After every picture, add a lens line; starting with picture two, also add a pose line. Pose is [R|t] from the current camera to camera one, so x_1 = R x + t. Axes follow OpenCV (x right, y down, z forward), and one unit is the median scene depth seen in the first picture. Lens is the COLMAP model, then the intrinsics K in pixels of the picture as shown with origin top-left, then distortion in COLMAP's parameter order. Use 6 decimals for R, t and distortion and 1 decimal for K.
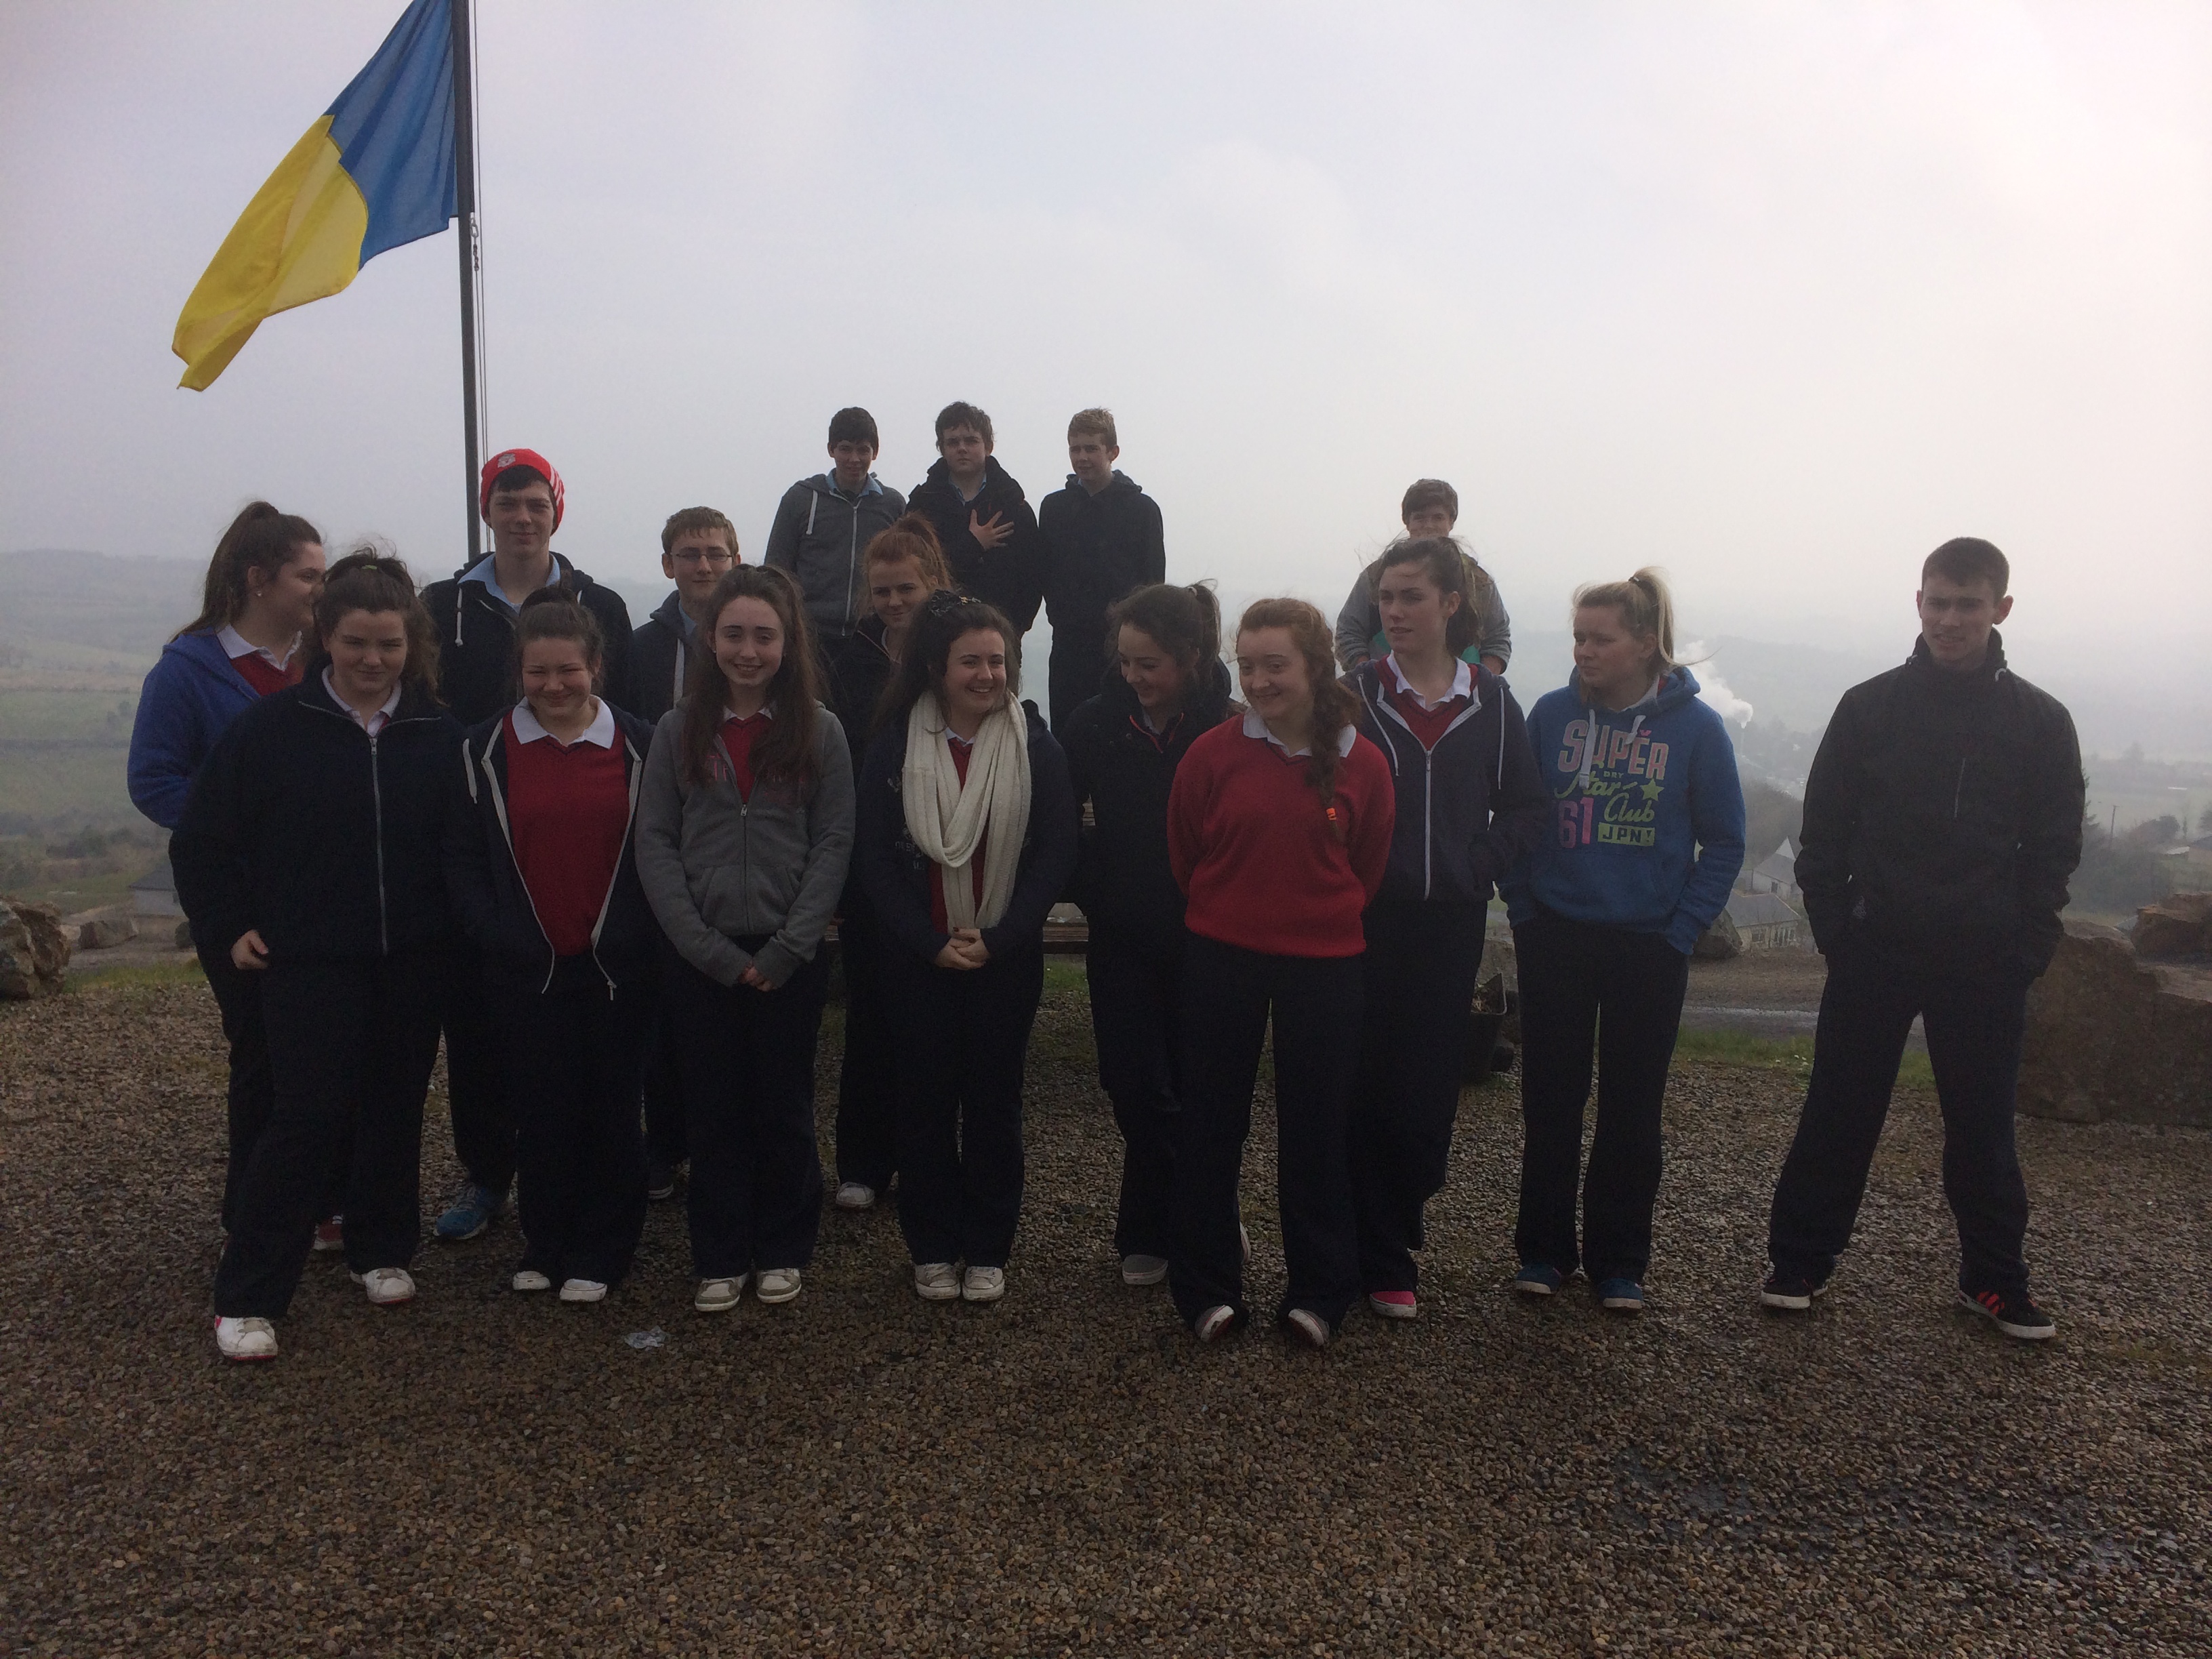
lens RADIAL K [[1887.5, 0, 1103.7], [0, 1887.5, 819.2], [0, 0, 1]] dist [0.090654, -0.109683]
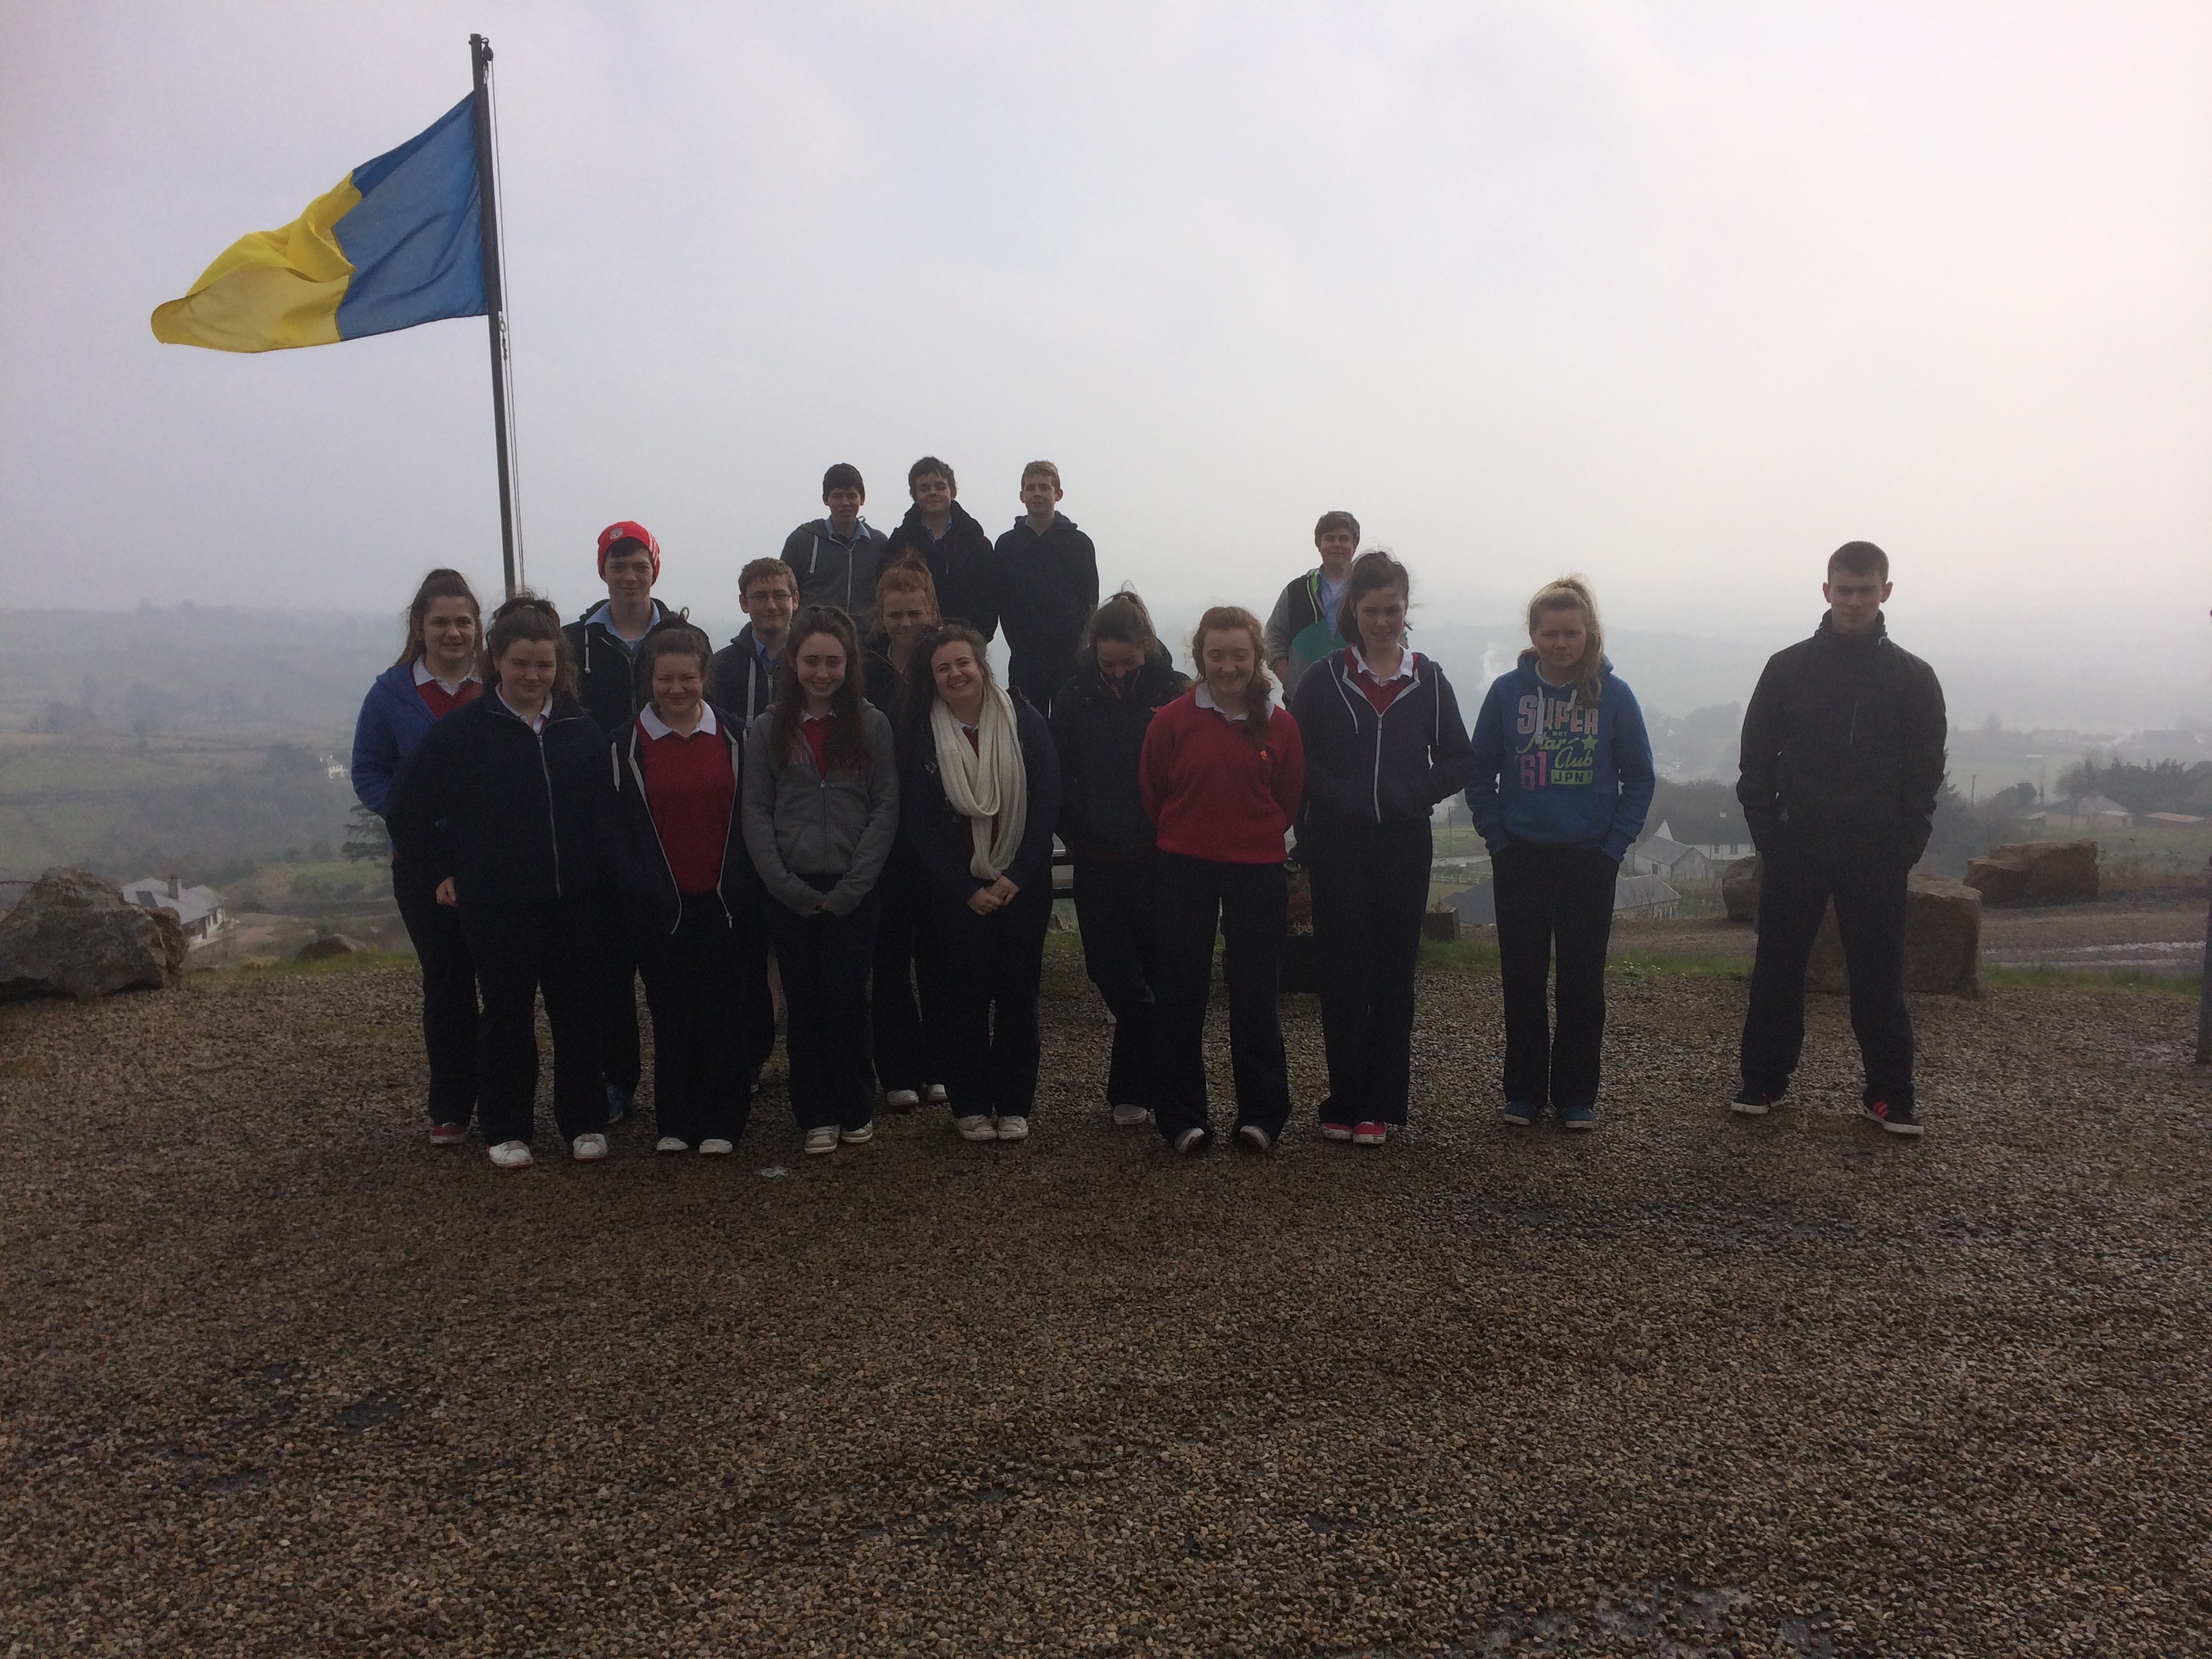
lens RADIAL K [[1887.5, 0, 1103.7], [0, 1887.5, 839.7], [0, 0, 1]] dist [0.090654, -0.109683]
pose [[0.997345, -0.046650, 0.055919, -0.063775], [0.046423, 0.998908, 0.005347, 0.035926], [-0.056107, -0.002736, 0.998421, -0.336256]]
